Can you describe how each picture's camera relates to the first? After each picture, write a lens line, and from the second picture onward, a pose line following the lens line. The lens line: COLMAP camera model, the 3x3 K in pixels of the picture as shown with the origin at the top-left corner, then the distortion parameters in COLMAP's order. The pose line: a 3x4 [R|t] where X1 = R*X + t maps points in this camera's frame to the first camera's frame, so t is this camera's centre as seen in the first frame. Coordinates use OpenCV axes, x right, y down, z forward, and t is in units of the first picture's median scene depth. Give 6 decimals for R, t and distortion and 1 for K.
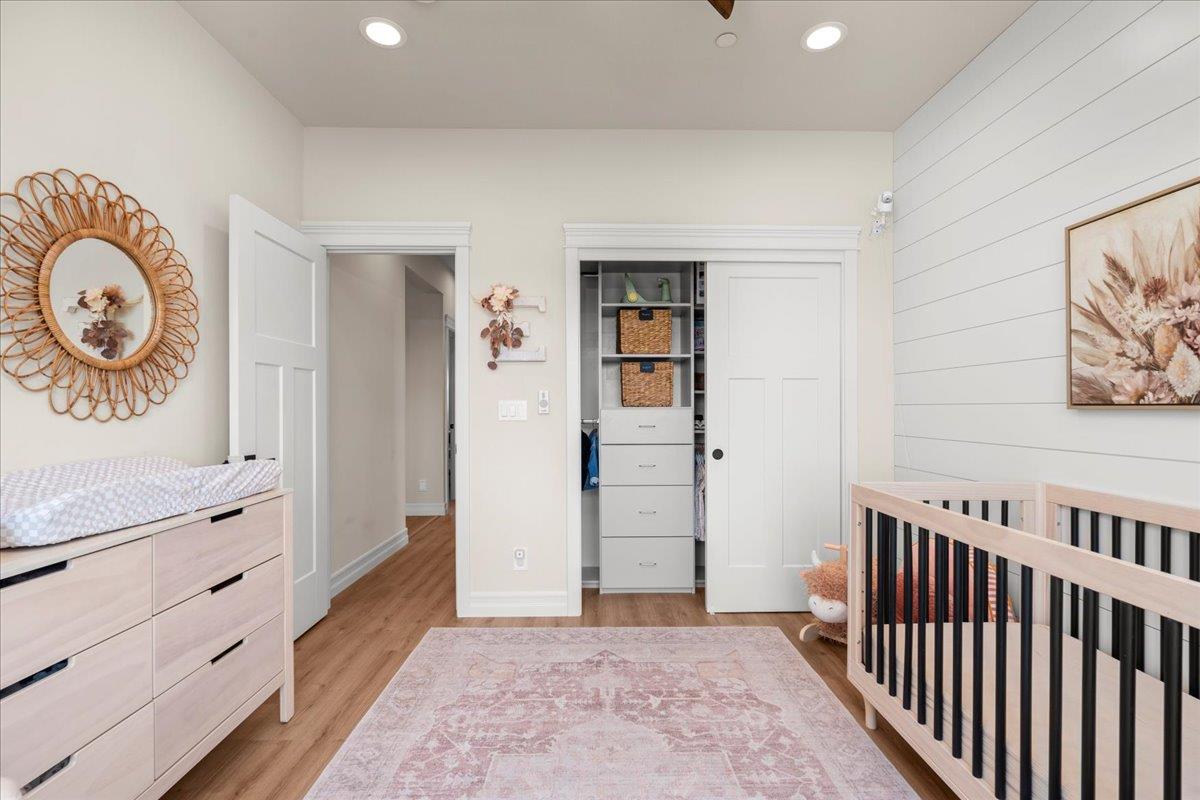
lens RADIAL K [[527.3, 0, 602.2], [0, 527.3, 405.4], [0, 0, 1]] dist [0.000123, -0.000074]
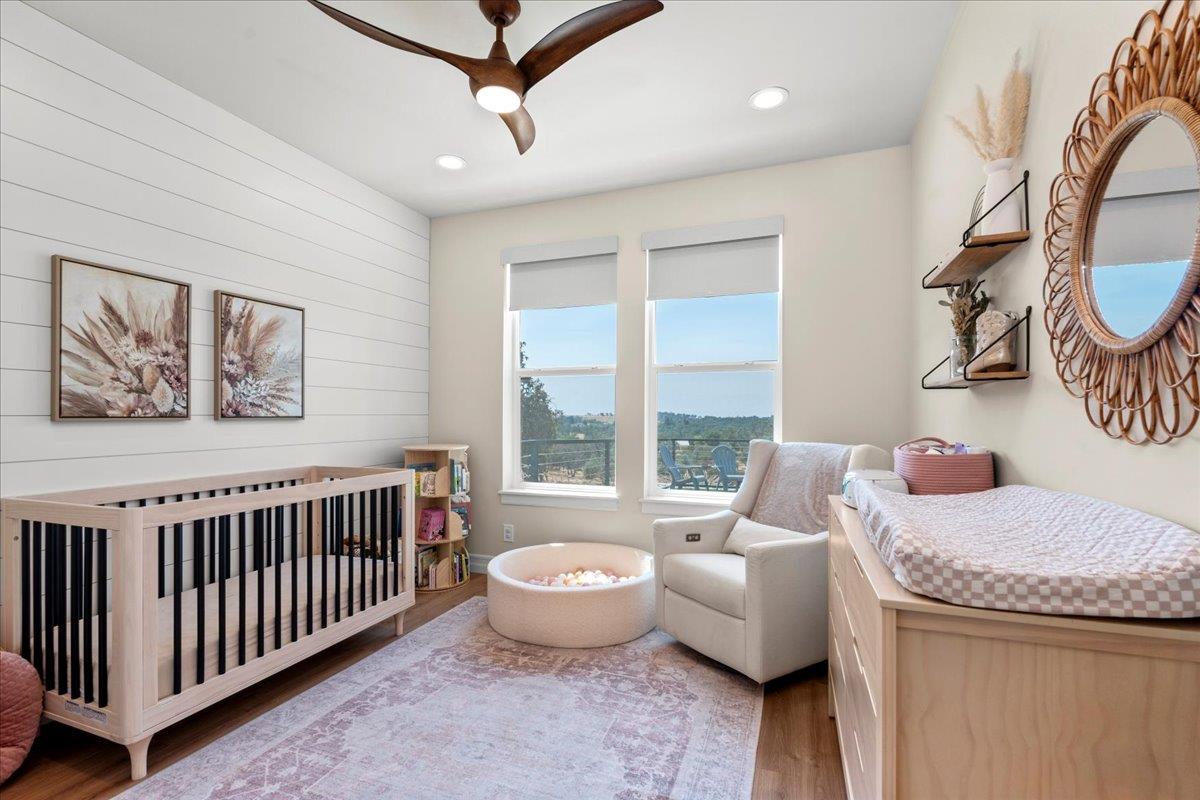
lens RADIAL K [[527.3, 0, 600.0], [0, 527.3, 410.9], [0, 0, 1]] dist [0.000123, -0.000074]
pose [[-0.929195, 0.004052, 0.369567, -0.646740], [-0.000161, 0.999935, -0.011366, -0.002482], [-0.369589, -0.010621, -0.929135, 1.820236]]
